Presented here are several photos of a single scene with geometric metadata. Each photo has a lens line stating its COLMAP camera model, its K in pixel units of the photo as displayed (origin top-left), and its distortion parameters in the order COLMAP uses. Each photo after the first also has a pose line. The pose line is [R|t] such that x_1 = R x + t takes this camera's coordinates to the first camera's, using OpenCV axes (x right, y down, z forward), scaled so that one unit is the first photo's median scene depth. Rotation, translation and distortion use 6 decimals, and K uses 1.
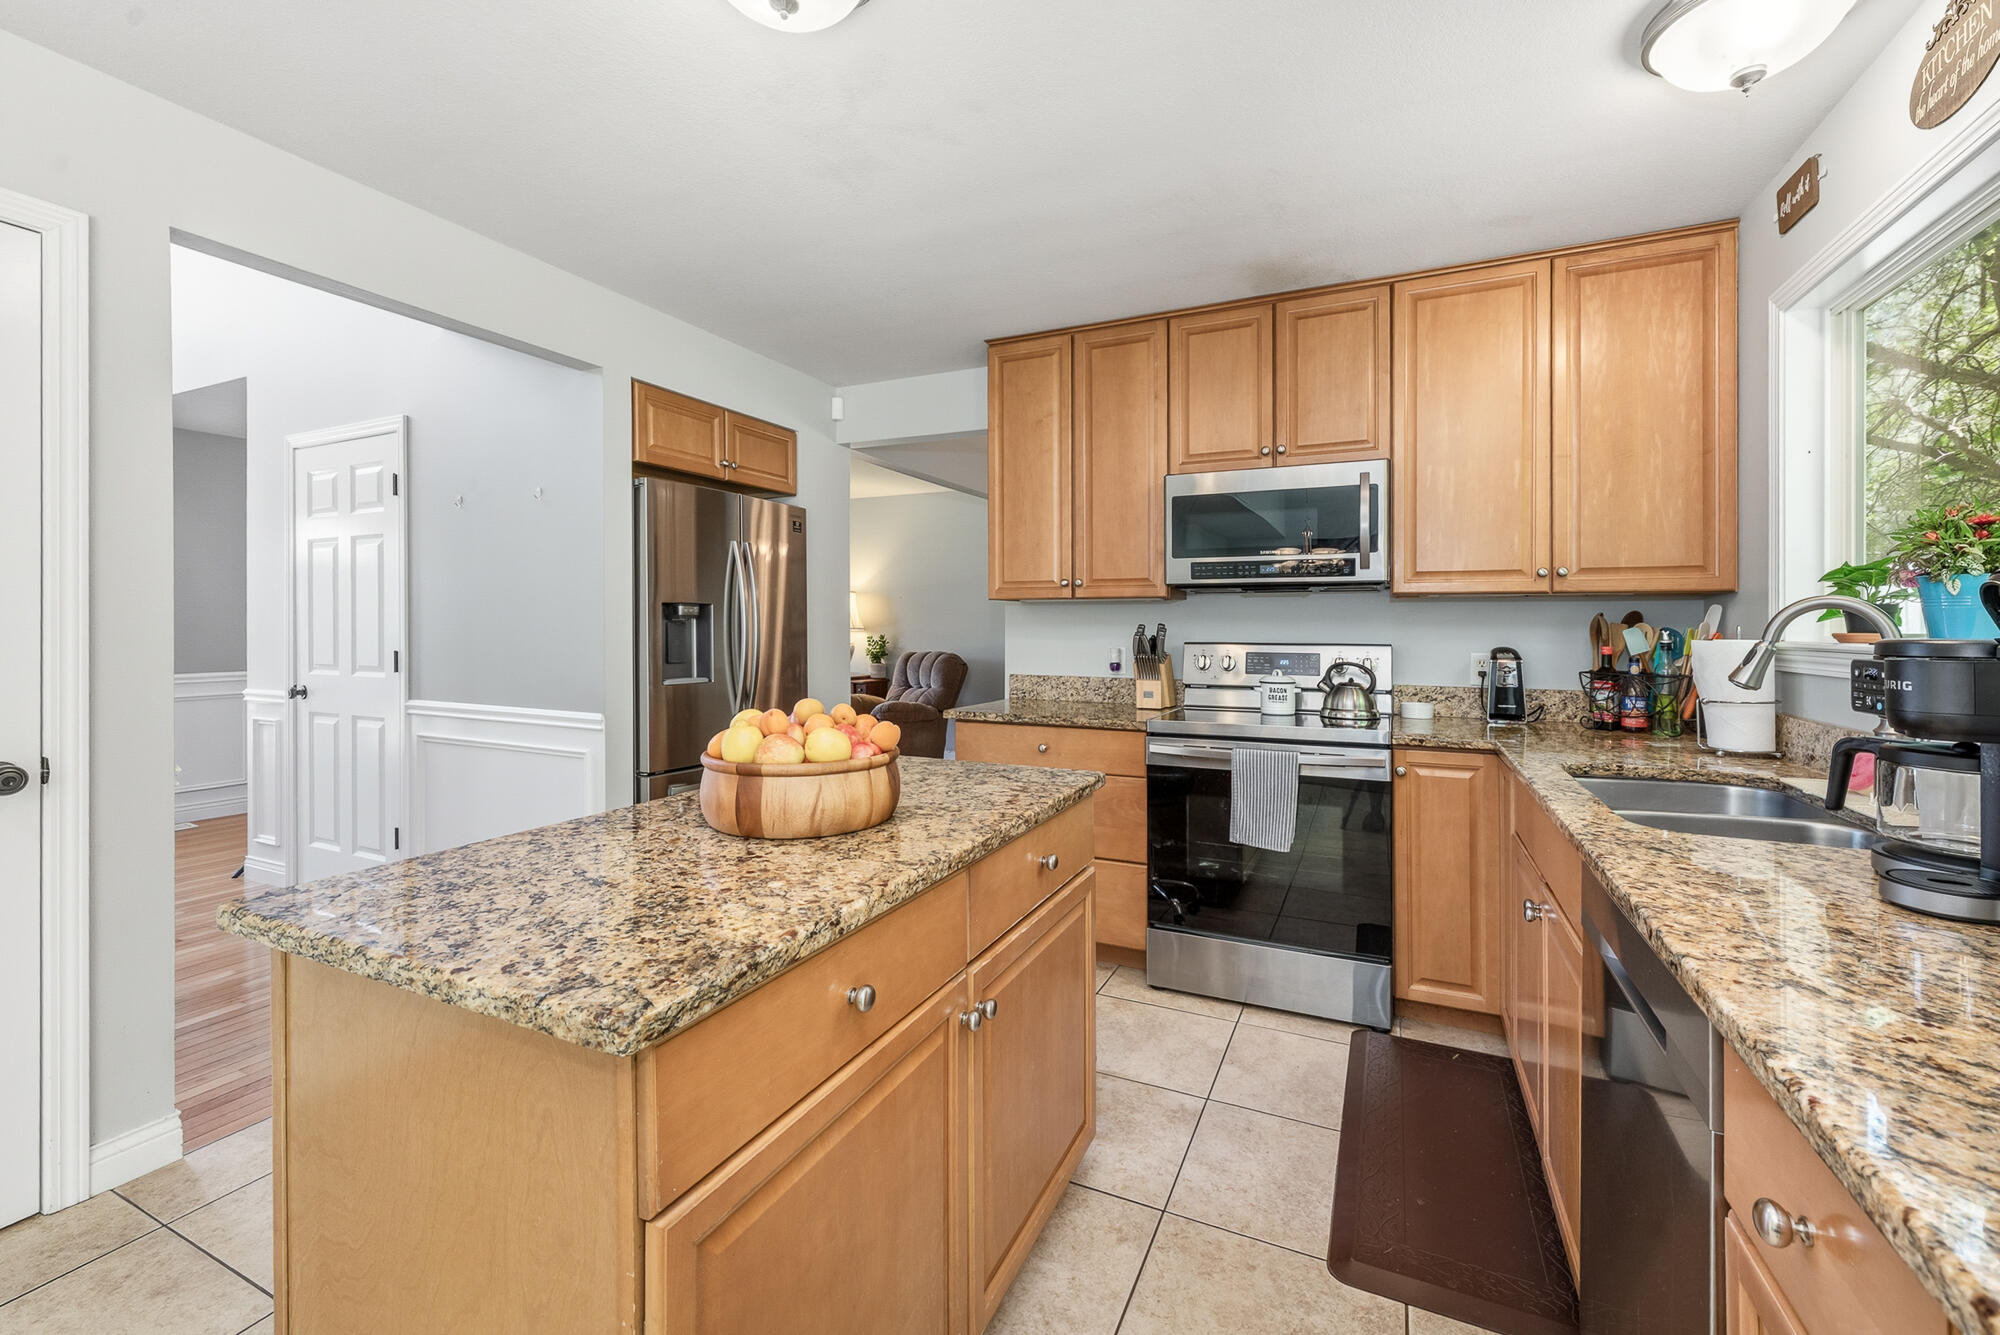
lens RADIAL K [[868.9, 0, 975.8], [0, 868.9, 633.9], [0, 0, 1]] dist [-0.000077, 0.000237]
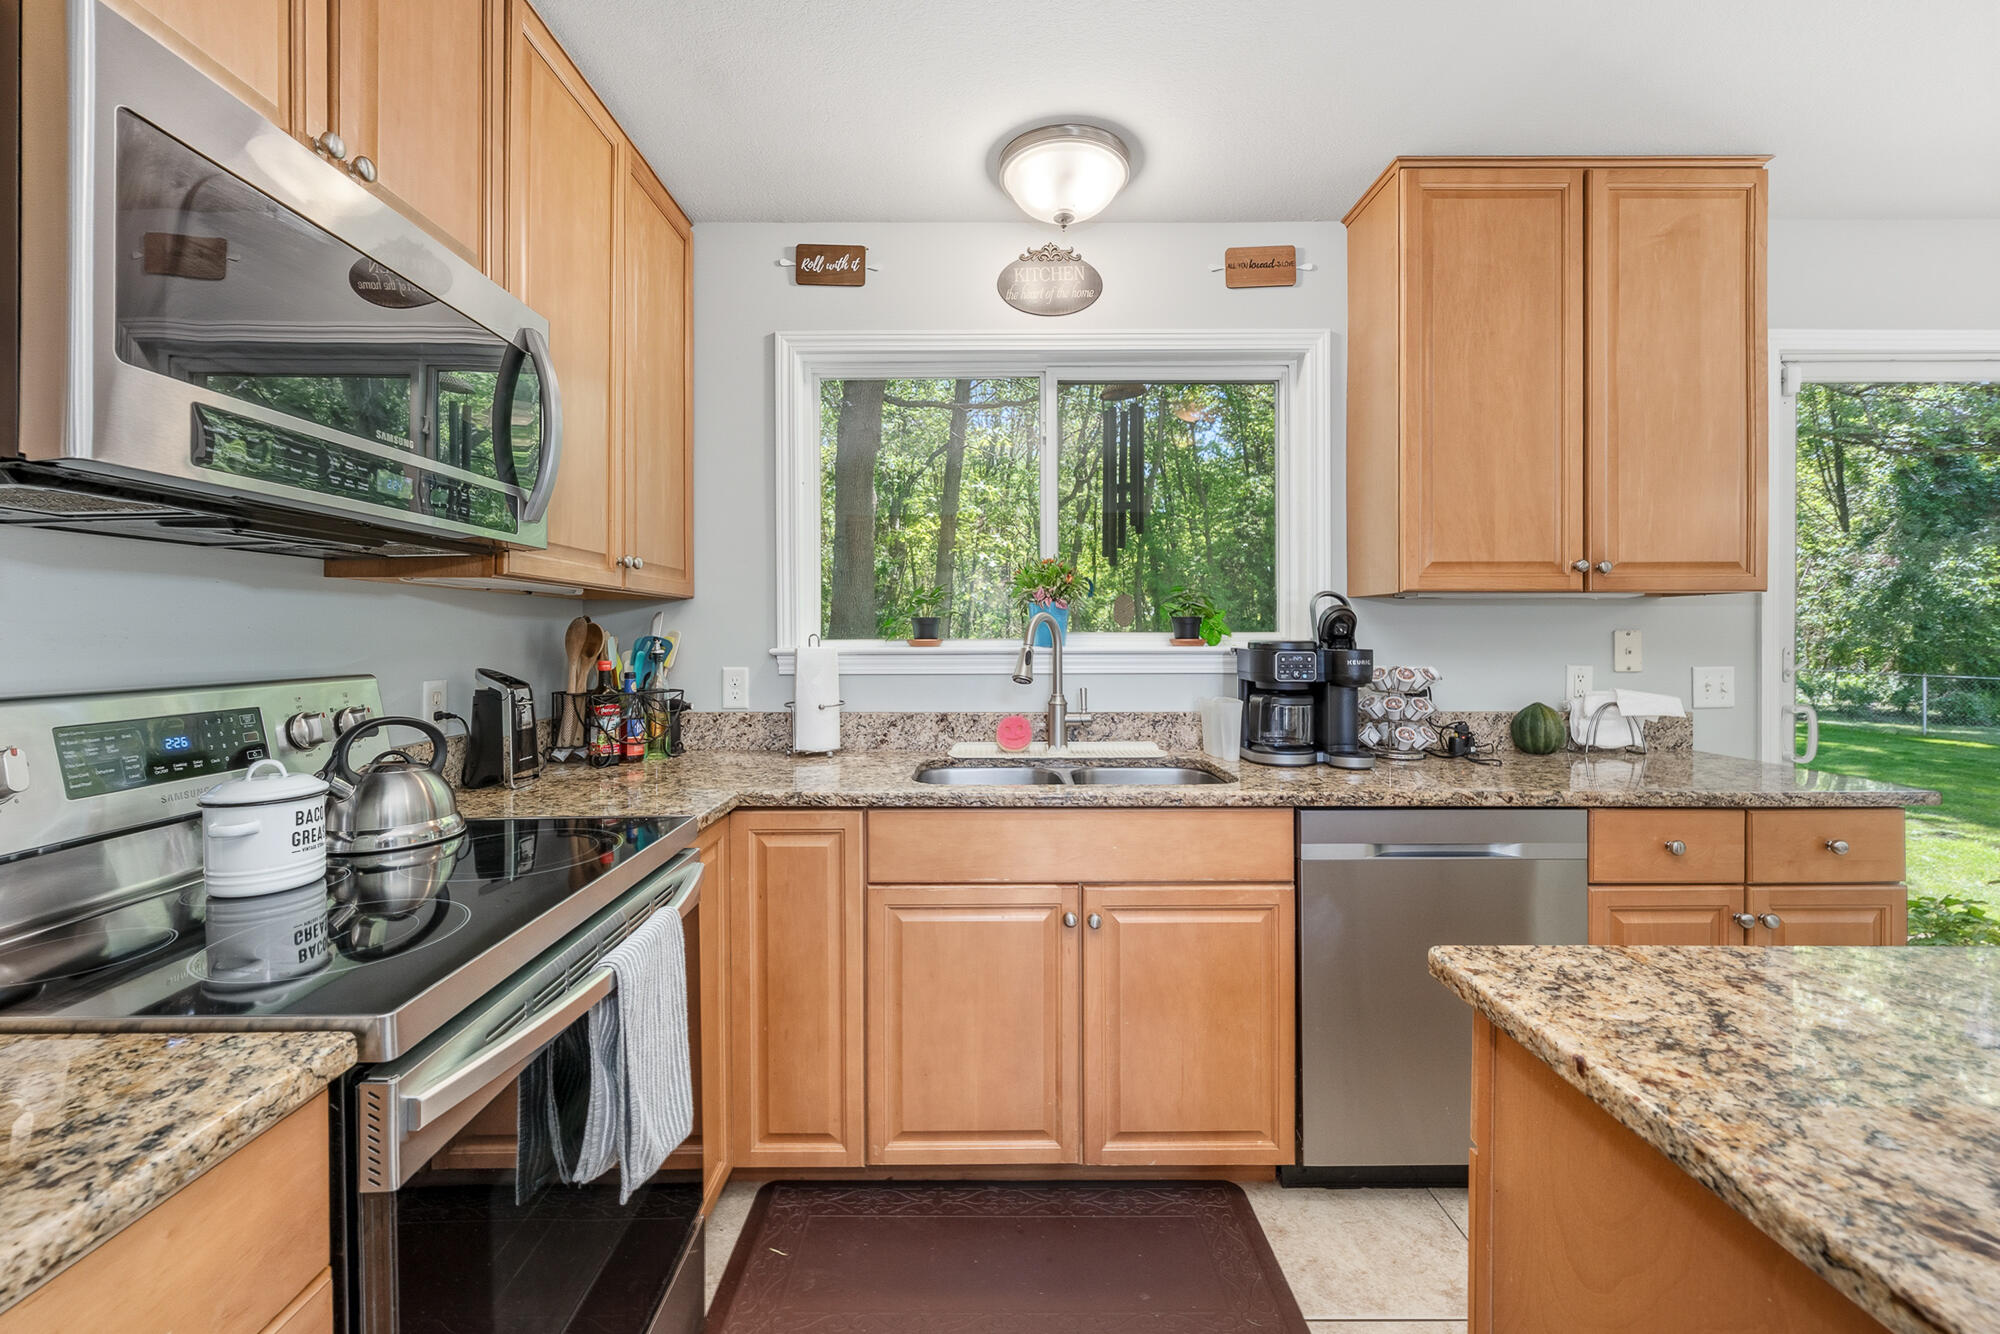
lens RADIAL K [[868.9, 0, 975.8], [0, 868.9, 633.4], [0, 0, 1]] dist [-0.000077, 0.000237]
pose [[-0.427901, -0.000314, 0.903825, -0.116512], [0.010492, 0.999931, 0.005315, -0.009533], [-0.903765, 0.011757, -0.427868, 0.905236]]
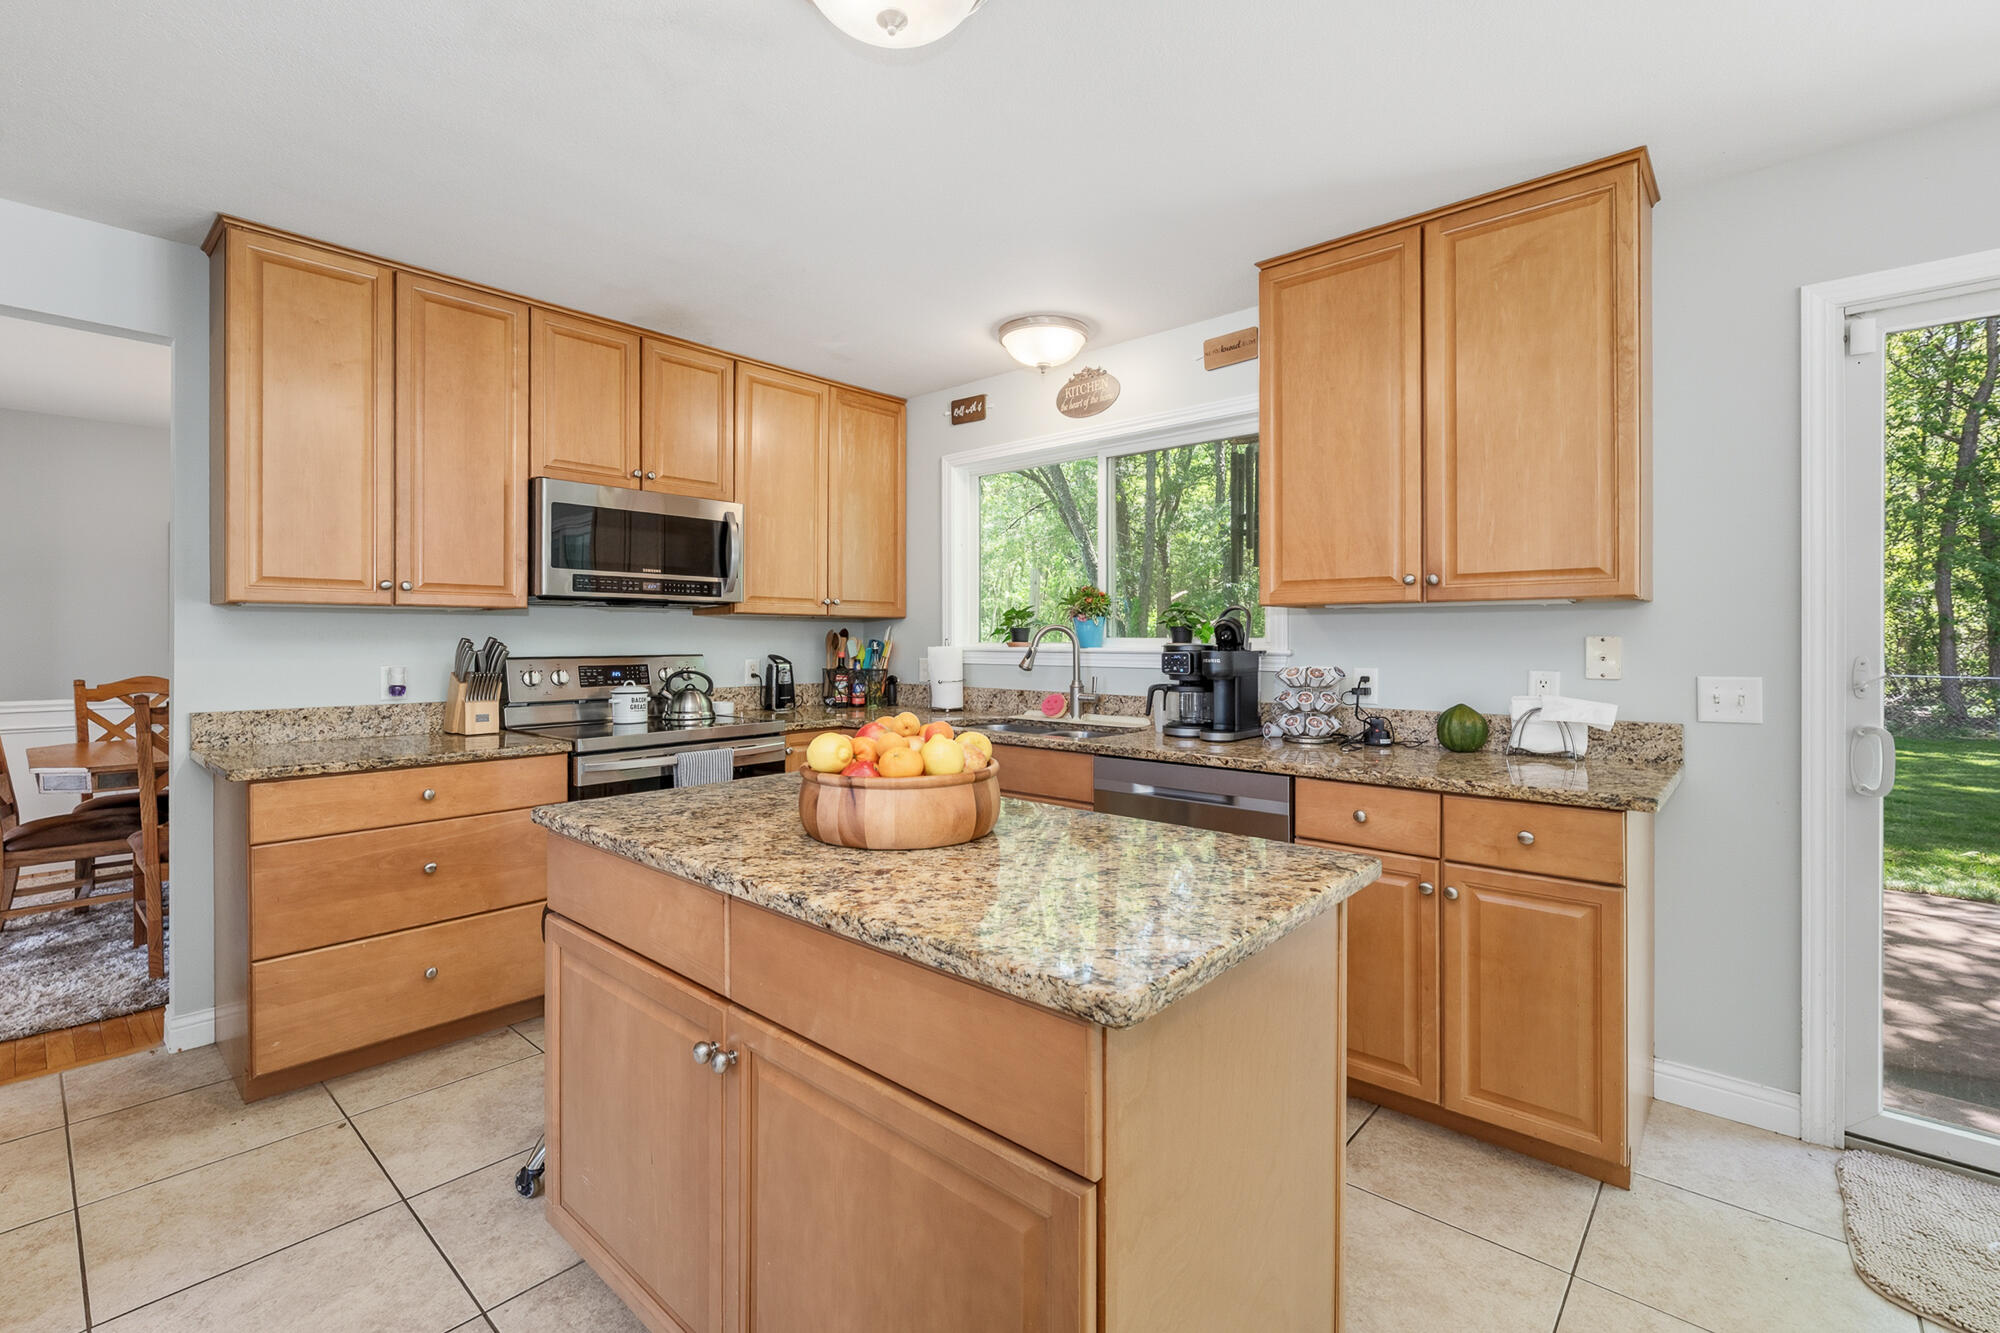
lens RADIAL K [[868.9, 0, 975.8], [0, 868.9, 632.9], [0, 0, 1]] dist [-0.000077, 0.000237]
pose [[0.276612, 0.004062, 0.960973, -0.572072], [0.010758, 0.999915, -0.007323, -0.004758], [-0.960921, 0.012363, 0.276545, 0.316522]]
